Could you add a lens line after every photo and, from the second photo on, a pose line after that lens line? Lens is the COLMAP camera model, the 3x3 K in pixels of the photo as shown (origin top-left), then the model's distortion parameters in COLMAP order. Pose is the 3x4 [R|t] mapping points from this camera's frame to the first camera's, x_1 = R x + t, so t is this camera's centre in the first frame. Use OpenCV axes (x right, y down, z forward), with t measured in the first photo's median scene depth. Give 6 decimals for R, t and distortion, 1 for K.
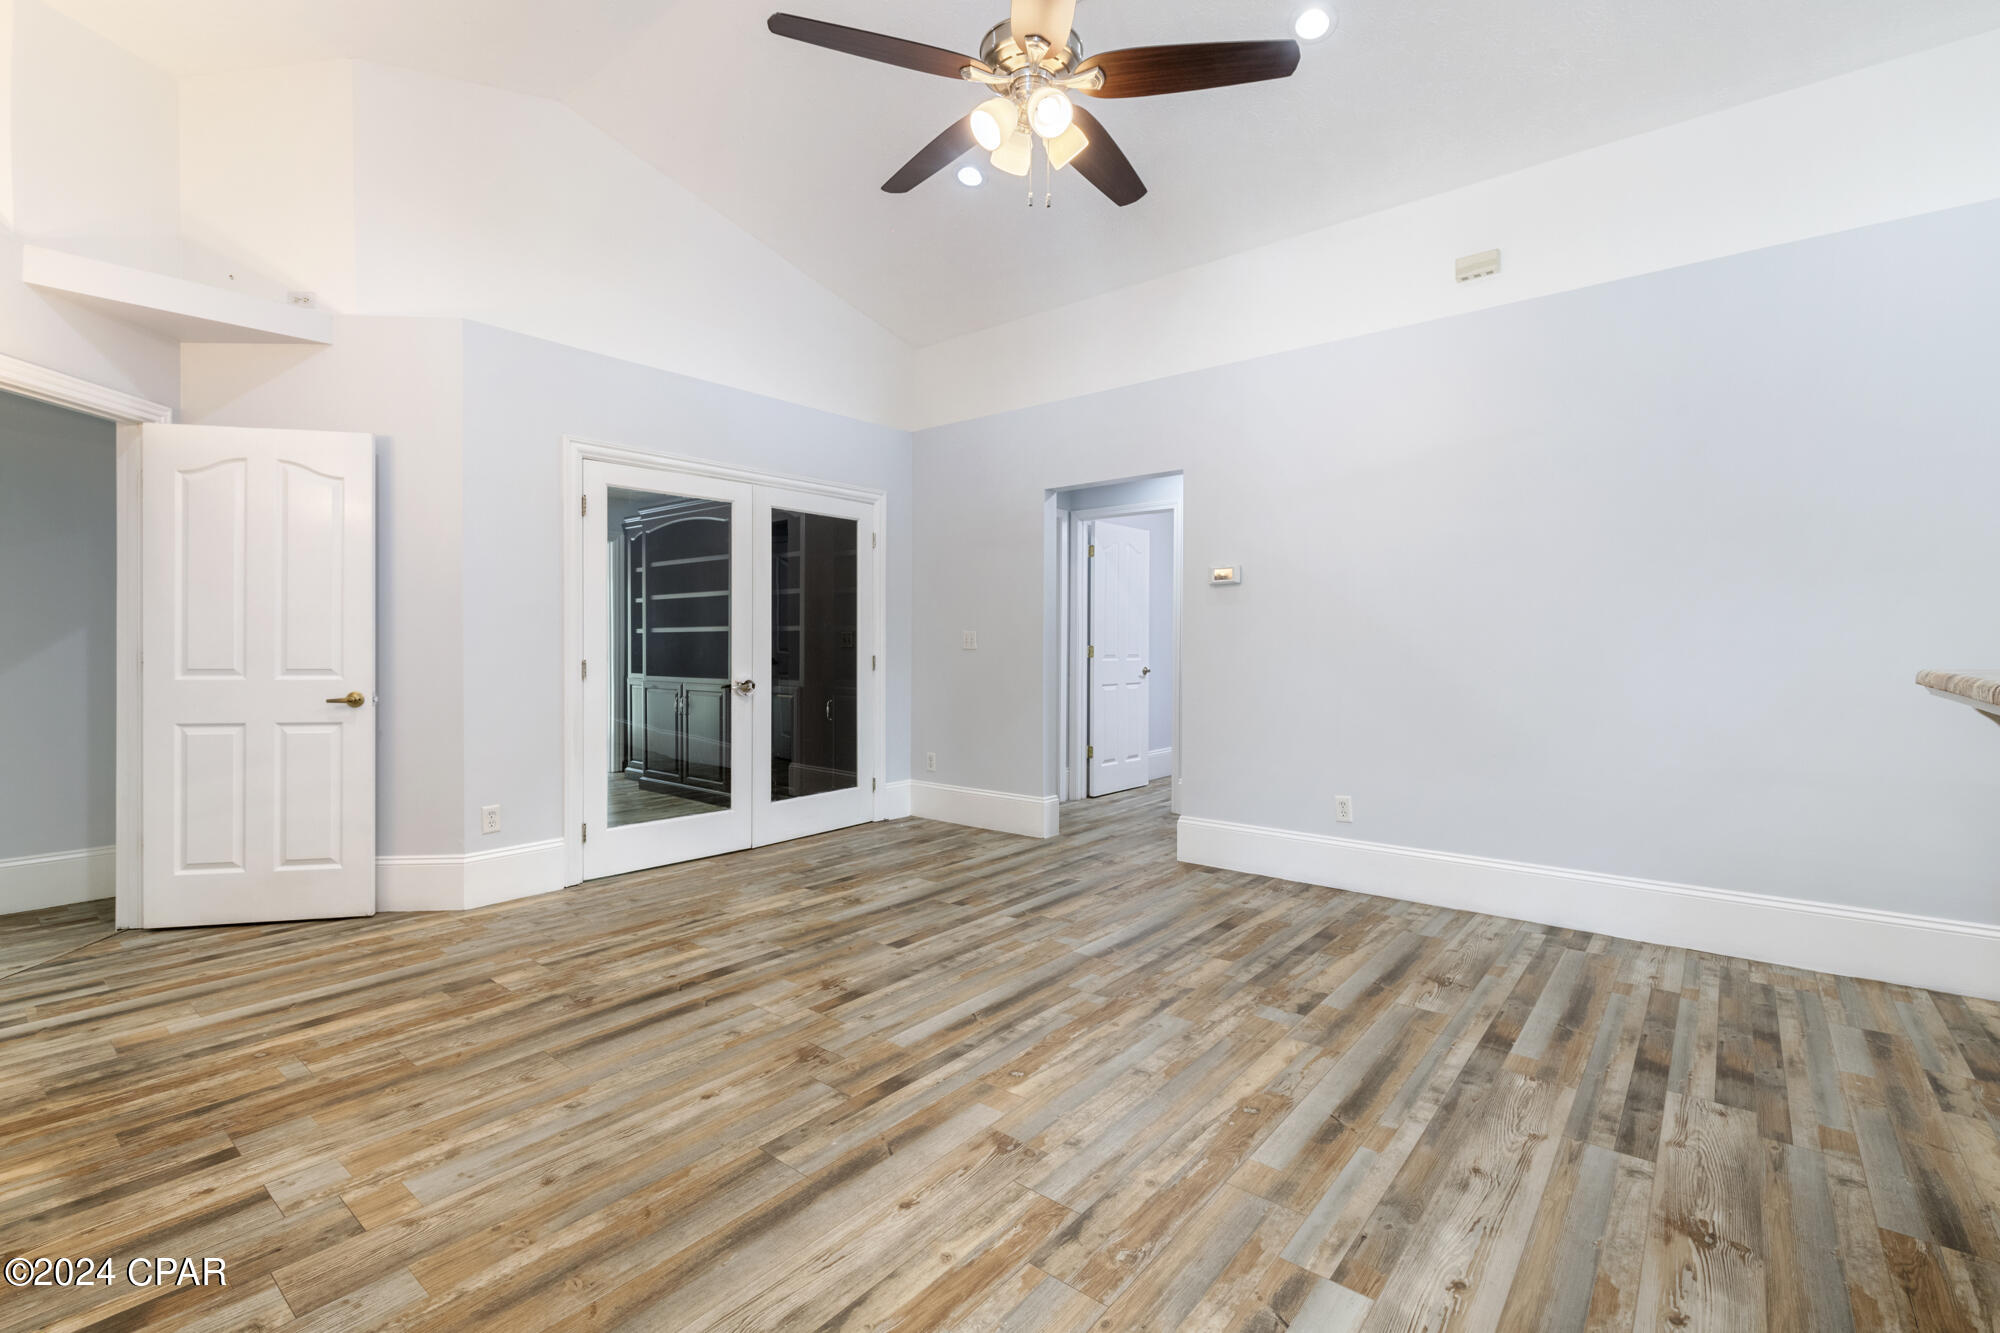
lens RADIAL K [[886.3, 0, 1009.7], [0, 886.3, 646.3], [0, 0, 1]] dist [0.004523, -0.004322]
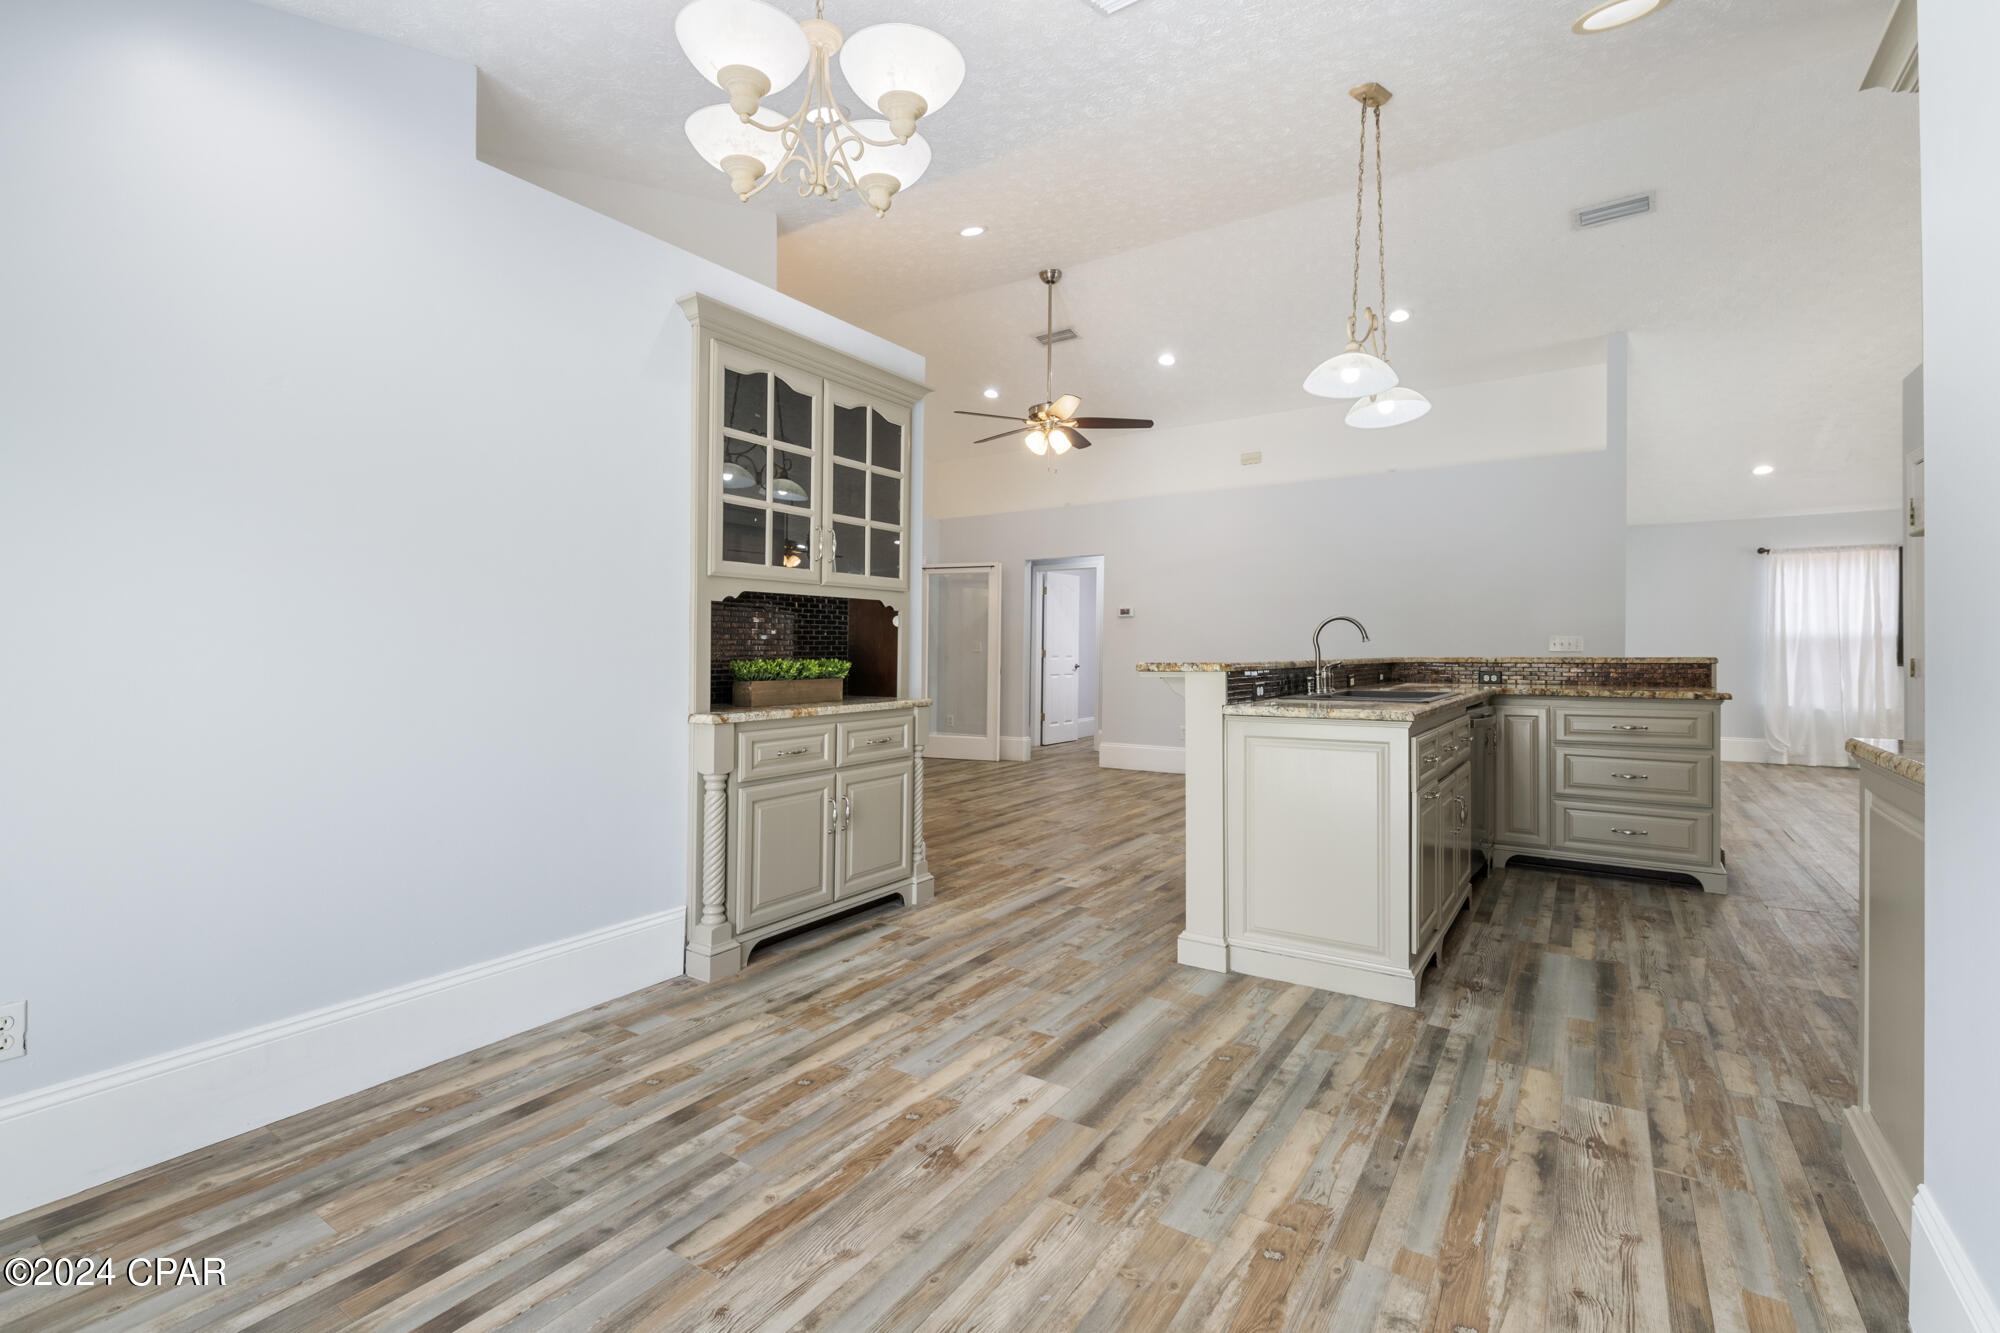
lens RADIAL K [[886.3, 0, 1004.2], [0, 886.3, 649.8], [0, 0, 1]] dist [0.004523, -0.004322]
pose [[0.995496, -0.000728, 0.094804, -0.308086], [0.001002, 0.999995, -0.002849, 0.007565], [-0.094801, 0.002931, 0.995492, -1.366234]]
